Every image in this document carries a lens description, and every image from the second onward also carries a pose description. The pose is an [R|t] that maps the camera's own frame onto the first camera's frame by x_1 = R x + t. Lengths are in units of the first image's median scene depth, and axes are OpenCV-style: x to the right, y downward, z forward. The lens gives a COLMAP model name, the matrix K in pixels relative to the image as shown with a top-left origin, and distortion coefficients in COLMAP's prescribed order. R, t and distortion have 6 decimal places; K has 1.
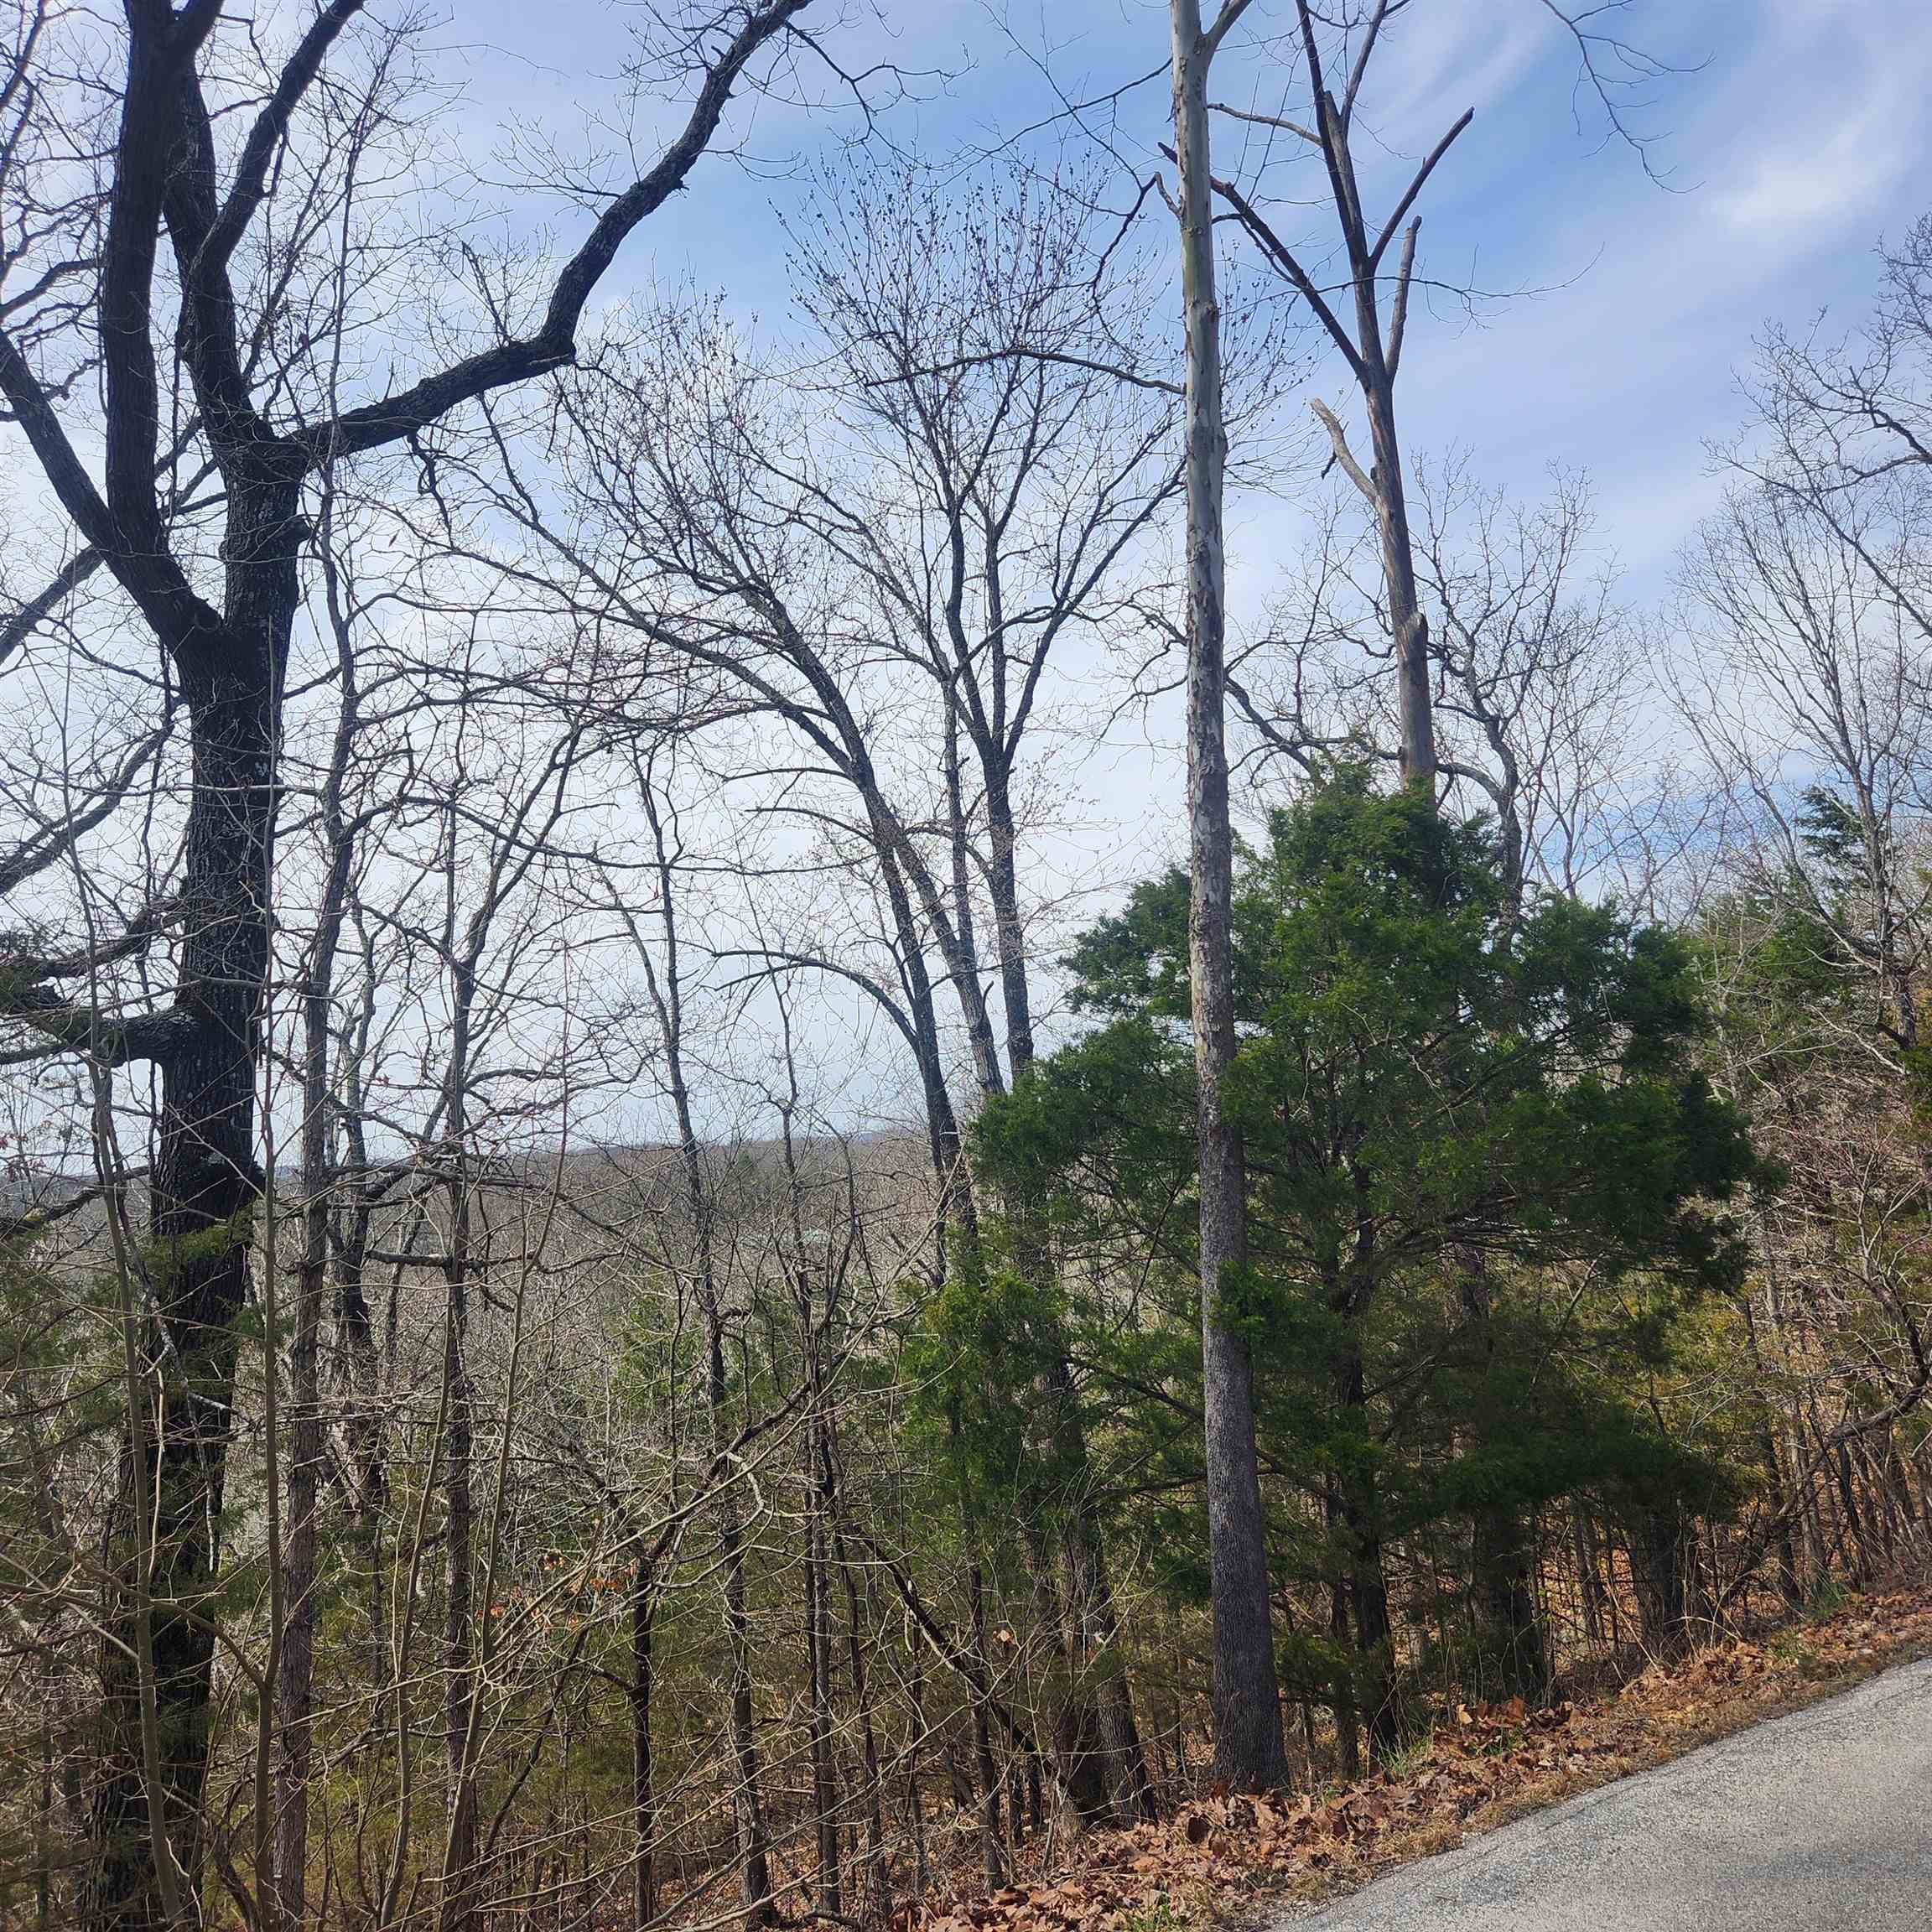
lens RADIAL K [[1725.1, 0, 970.3], [0, 1725.1, 957.8], [0, 0, 1]] dist [0.090951, -0.088610]
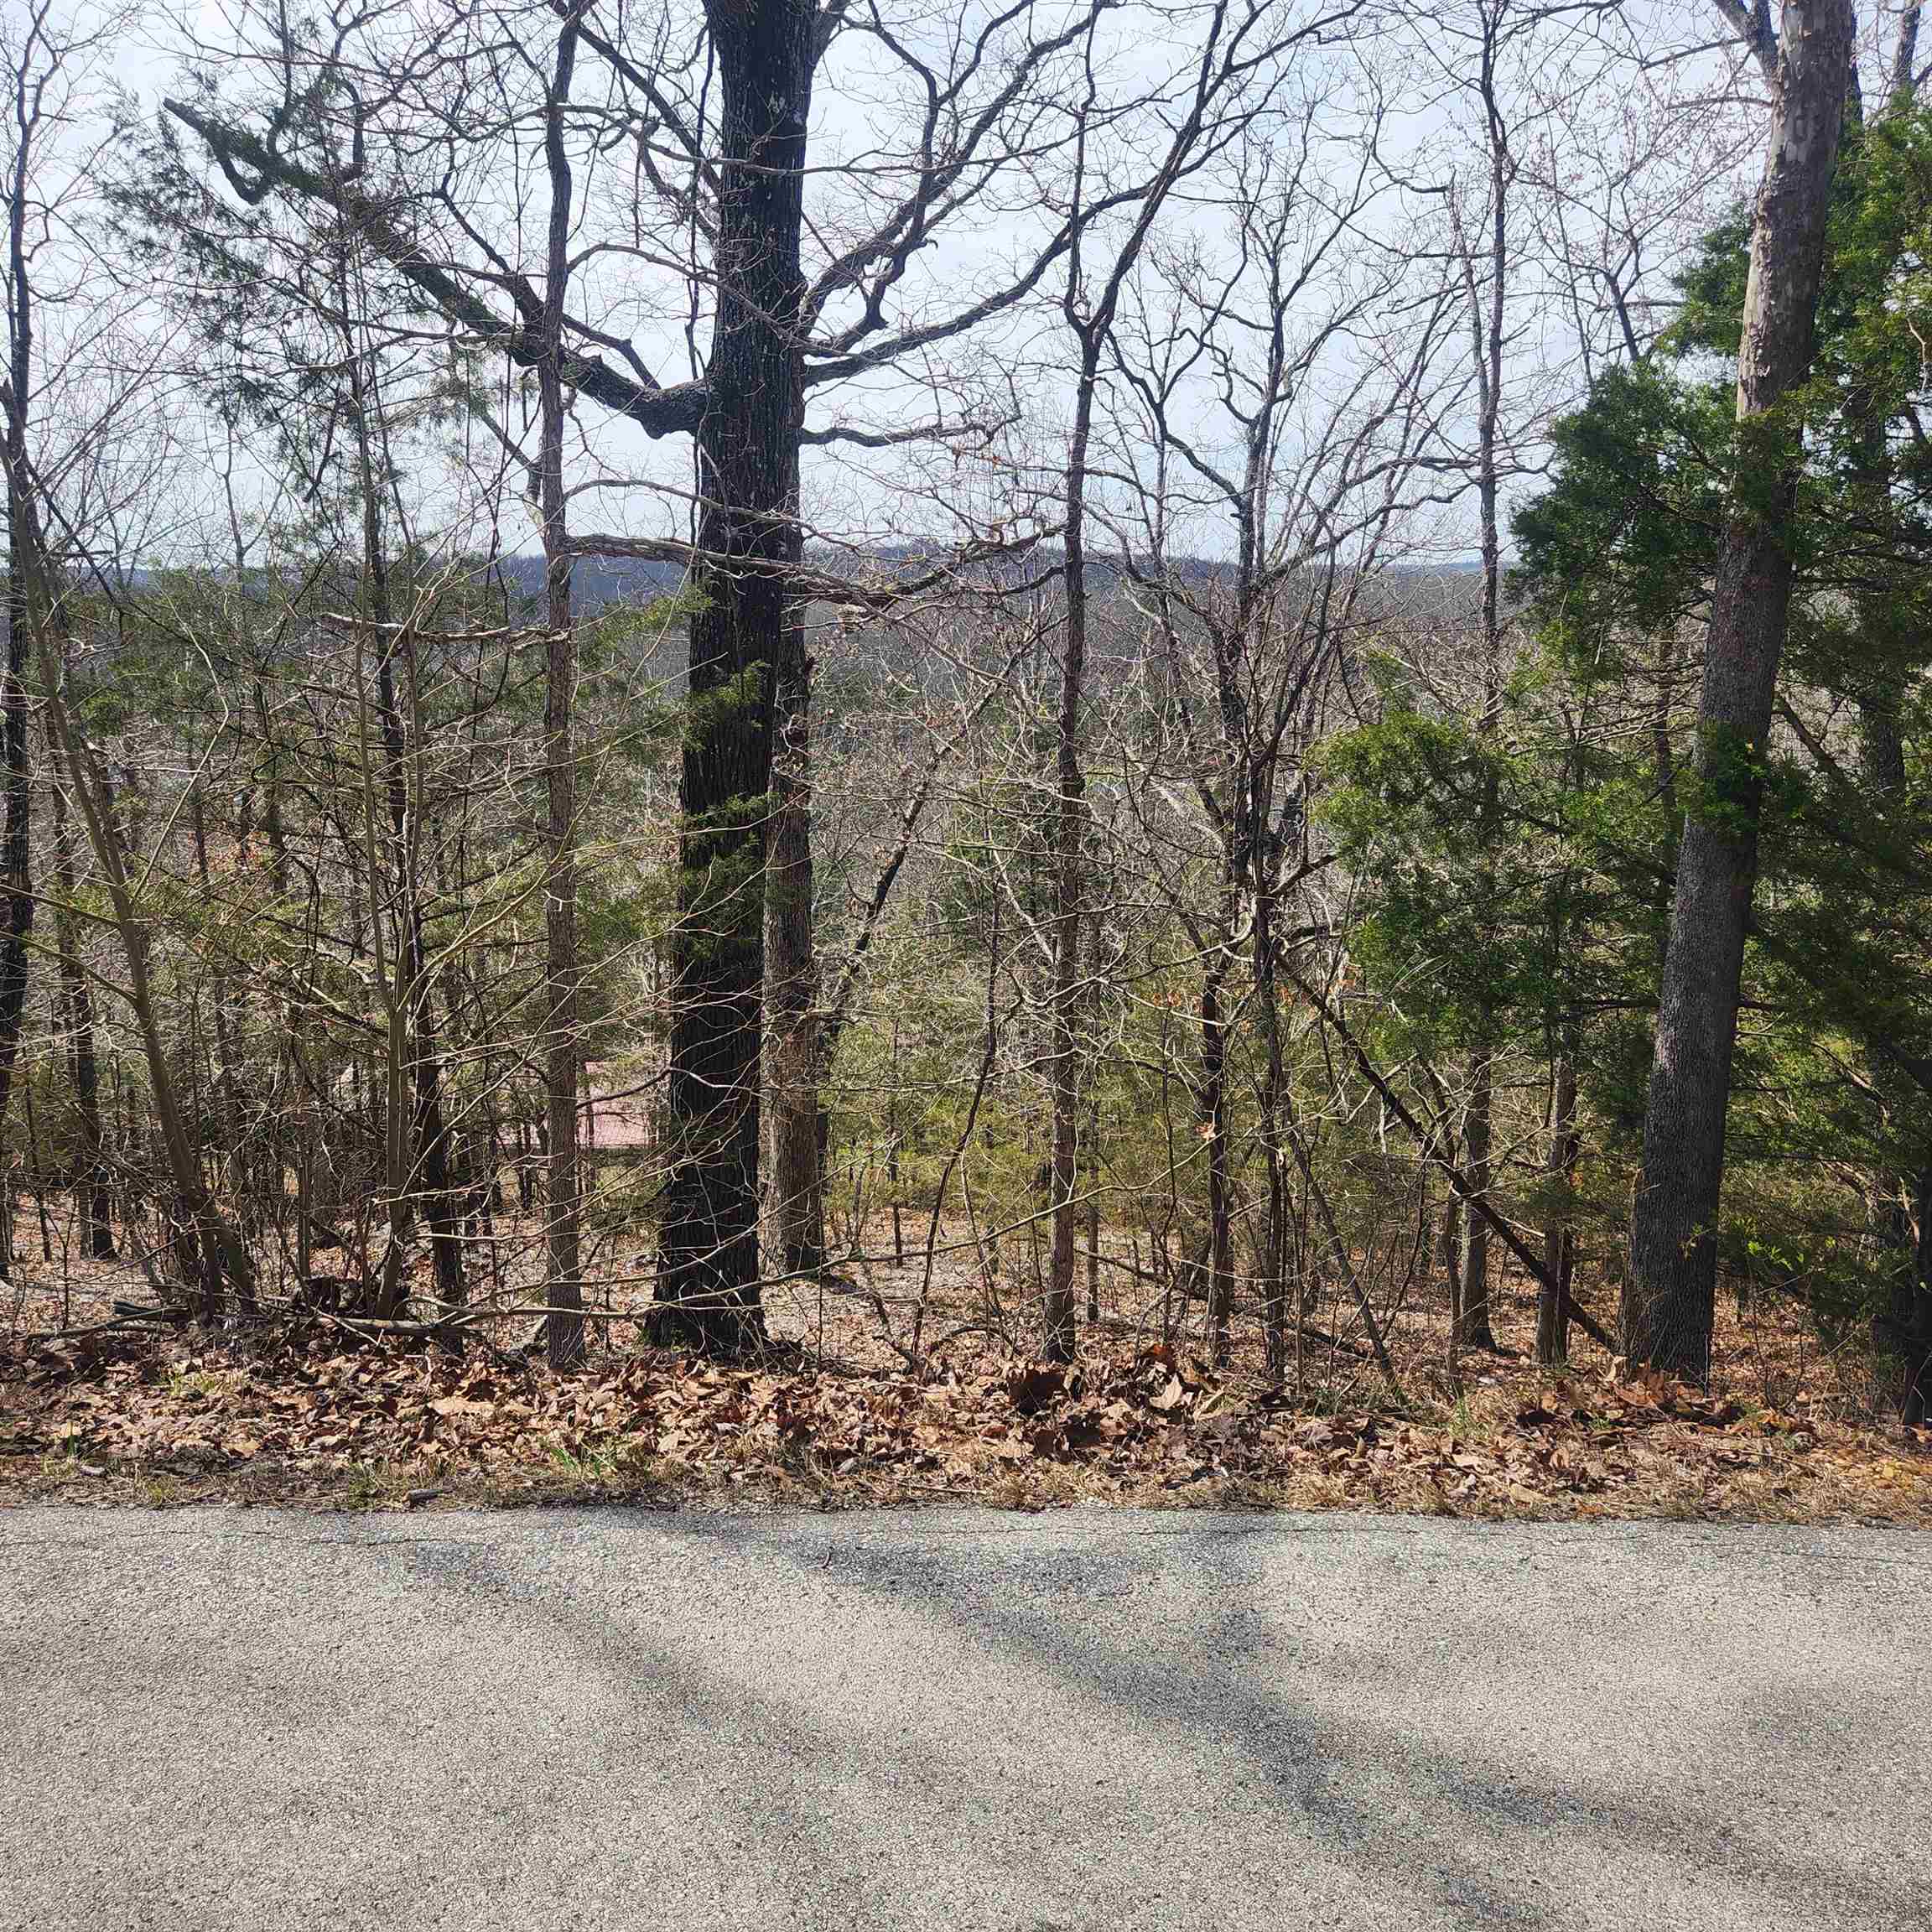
lens RADIAL K [[1725.1, 0, 970.3], [0, 1725.1, 957.8], [0, 0, 1]] dist [0.090951, -0.088610]
pose [[0.805489, 0.167283, -0.568511, 0.221690], [0.031267, 0.945999, 0.322658, 0.019029], [0.591786, -0.277672, 0.756761, 0.177514]]
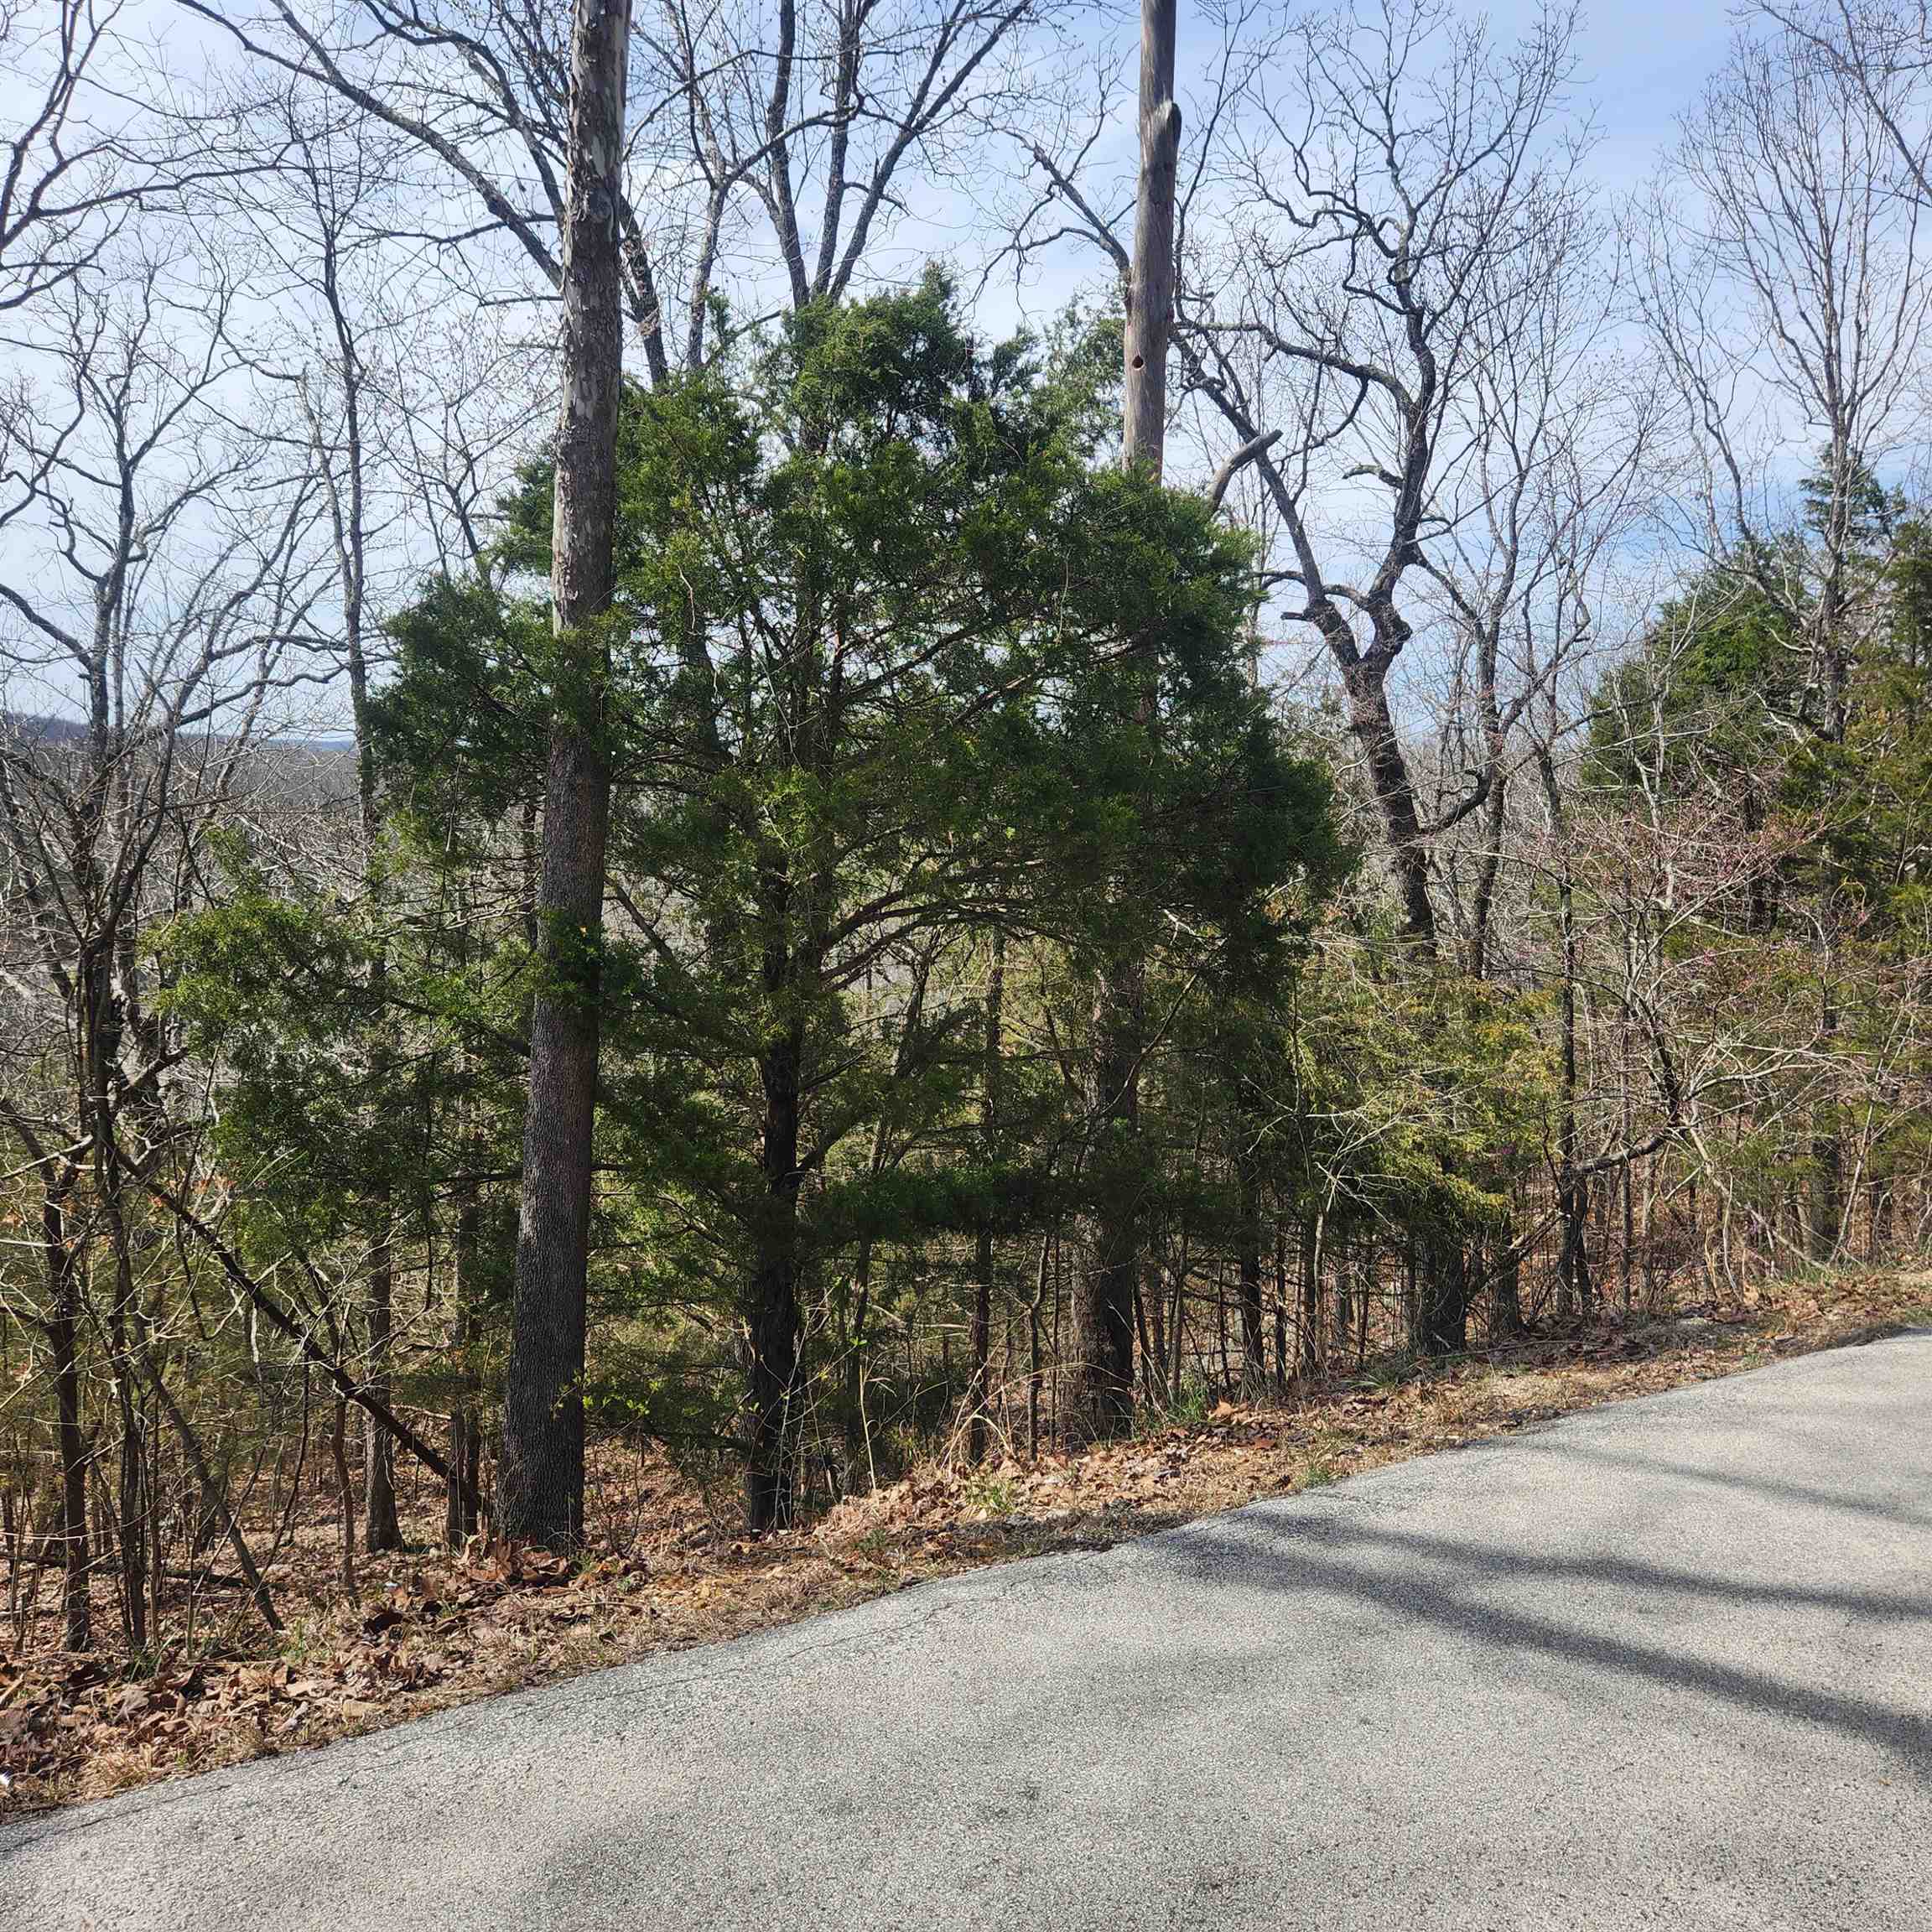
lens RADIAL K [[1725.1, 0, 970.3], [0, 1725.1, 957.8], [0, 0, 1]] dist [0.090951, -0.088610]
pose [[0.995719, 0.090627, -0.018158, 0.233643], [-0.084899, 0.974451, 0.207937, 0.016939], [0.036539, -0.205506, 0.977974, 0.179908]]
